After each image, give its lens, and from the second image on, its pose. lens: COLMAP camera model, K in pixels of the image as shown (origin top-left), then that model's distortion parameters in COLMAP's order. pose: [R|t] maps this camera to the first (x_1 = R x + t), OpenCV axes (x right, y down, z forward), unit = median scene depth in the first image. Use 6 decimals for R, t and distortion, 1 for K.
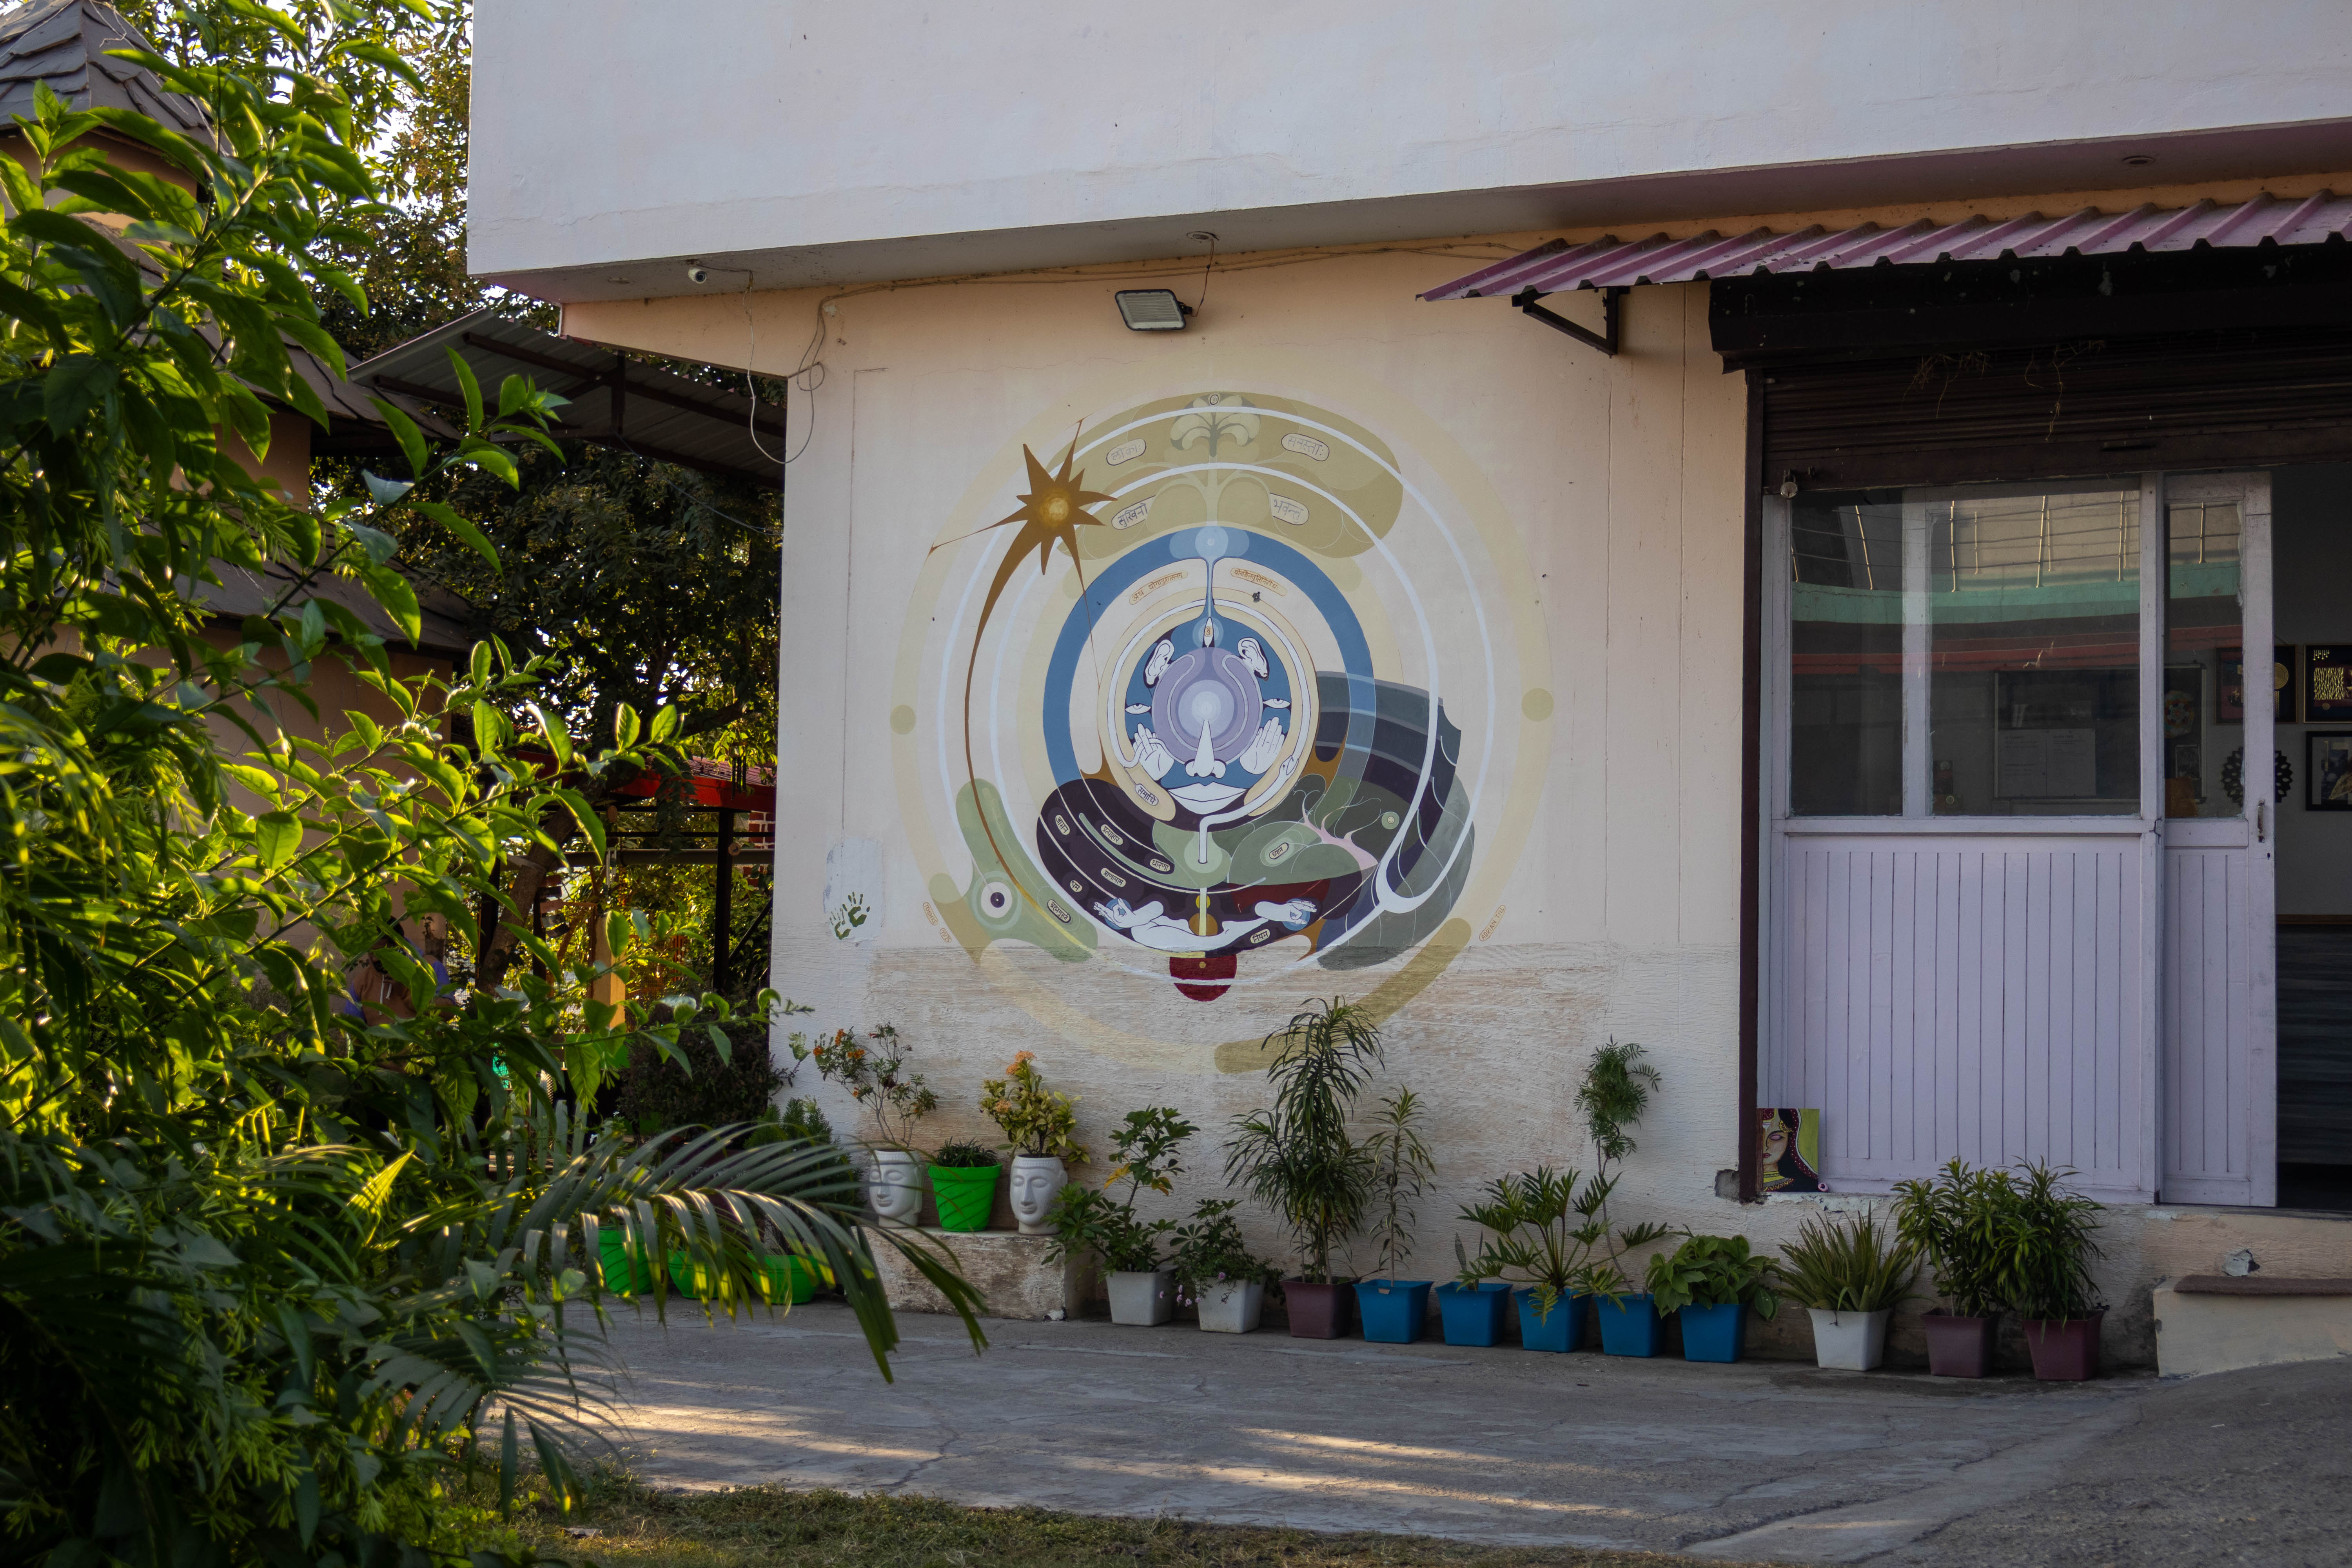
lens RADIAL K [[3566.3, 0, 1172.7], [0, 3566.3, 767.7], [0, 0, 1]] dist [0.042318, 0.000000]
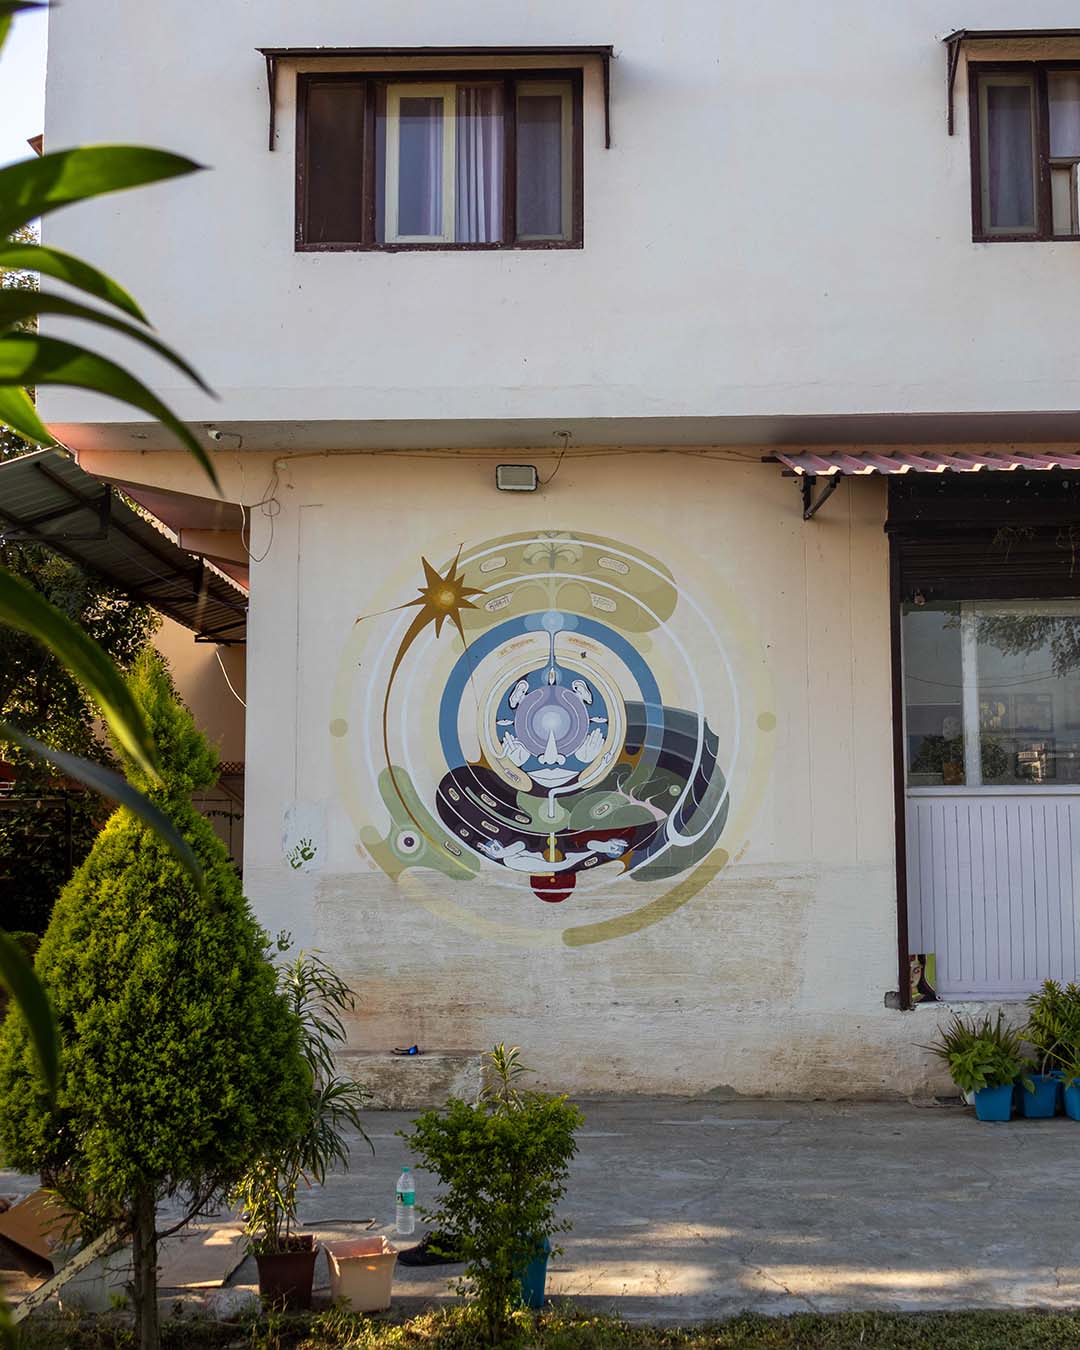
lens RADIAL K [[1515.7, 0, 571.6], [0, 1515.7, 701.7], [0, 0, 1]] dist [0.007885, 0.000000]
pose [[0.908451, 0.012459, 0.417806, -0.273297], [-0.001335, 0.999637, -0.026907, -0.007446], [-0.417990, 0.023886, 0.908138, 0.365697]]
